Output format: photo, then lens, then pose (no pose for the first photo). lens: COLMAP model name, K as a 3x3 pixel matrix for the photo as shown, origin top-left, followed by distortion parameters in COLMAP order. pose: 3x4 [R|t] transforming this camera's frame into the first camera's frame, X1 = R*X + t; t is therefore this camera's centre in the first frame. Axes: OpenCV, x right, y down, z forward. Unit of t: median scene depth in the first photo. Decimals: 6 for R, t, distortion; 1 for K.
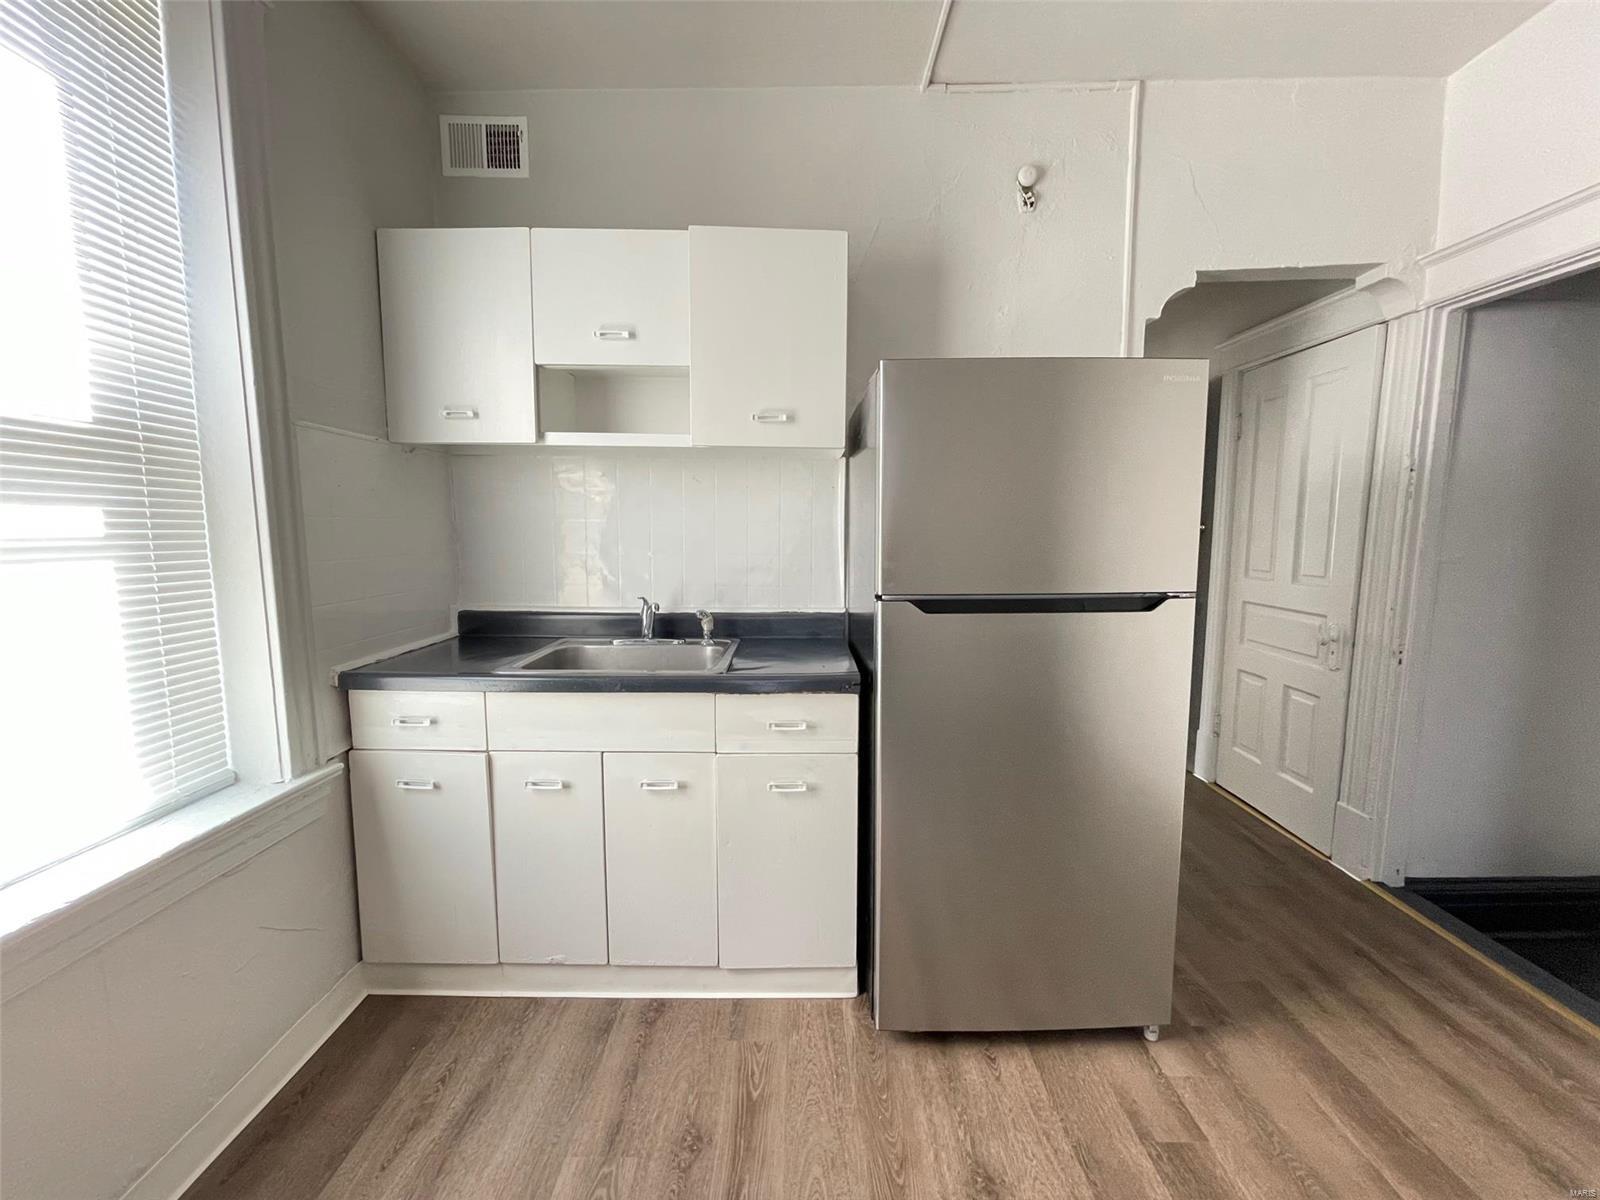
lens RADIAL K [[641.5, 0, 790.8], [0, 641.5, 599.1], [0, 0, 1]] dist [0.000734, 0.000318]
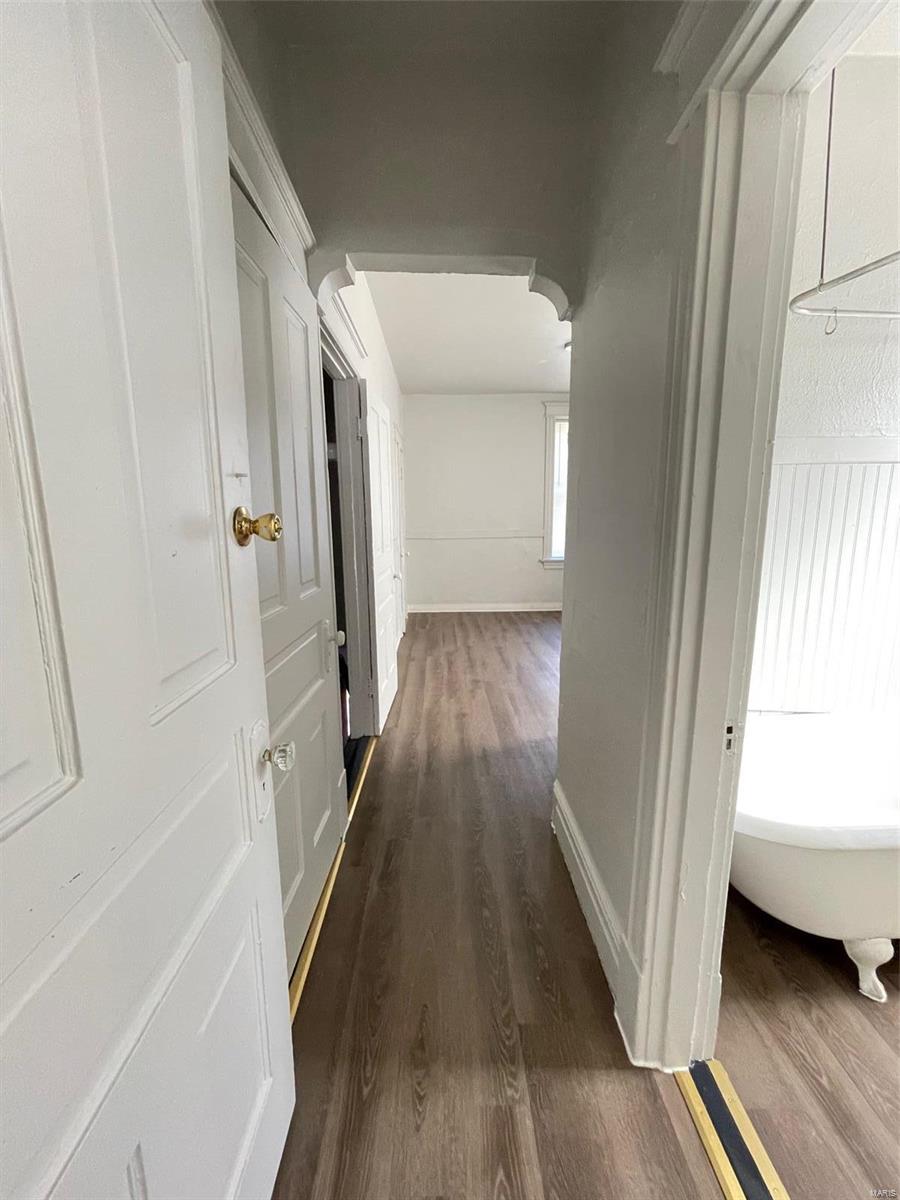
lens RADIAL K [[481.1, 0, 450.0], [0, 481.1, 600.0], [0, 0, 1]] dist [0.000734, 0.000318]
pose [[-0.999109, 0.012295, -0.040386, 0.872490], [0.000327, 0.958877, 0.283822, -0.235804], [0.042215, 0.283556, -0.958026, 2.065355]]
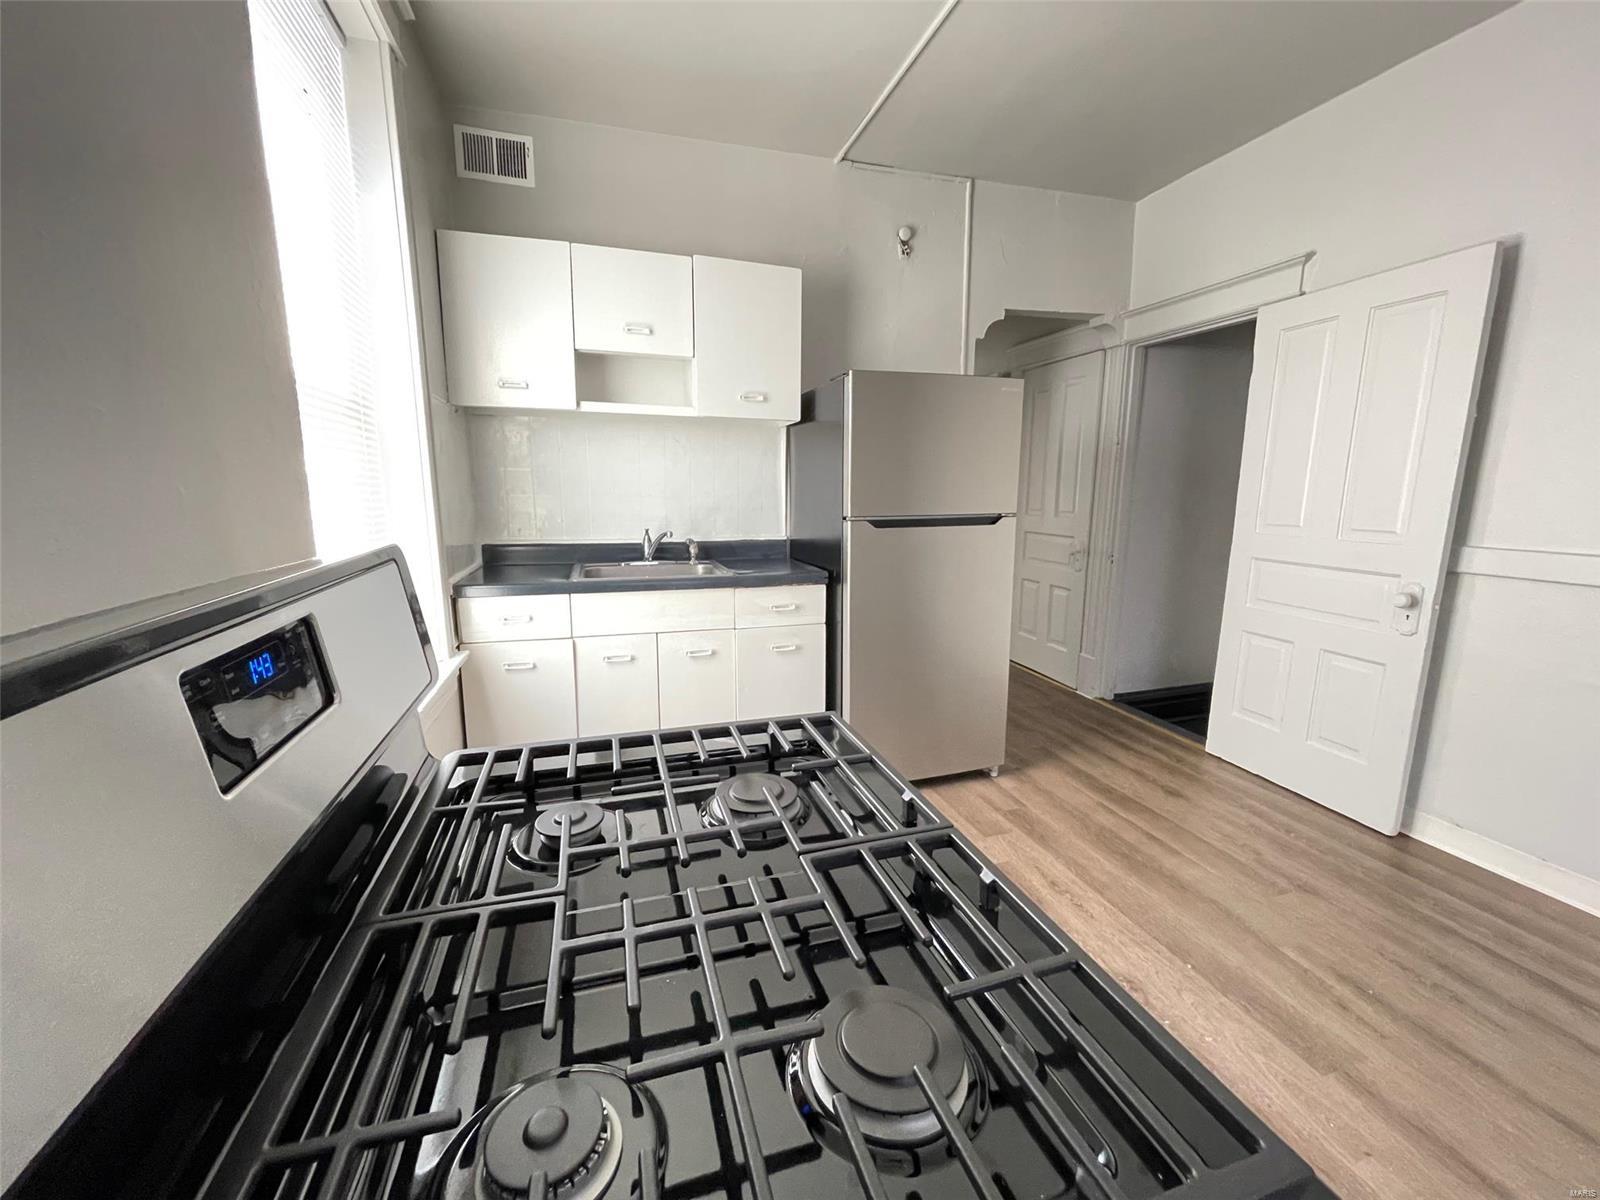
lens RADIAL K [[641.5, 0, 790.8], [0, 641.5, 599.1], [0, 0, 1]] dist [0.000734, 0.000318]
pose [[0.956657, -0.049861, 0.286917, -0.352550], [0.032032, 0.997272, 0.066505, 0.065069], [-0.289450, -0.054432, 0.955644, -0.378085]]
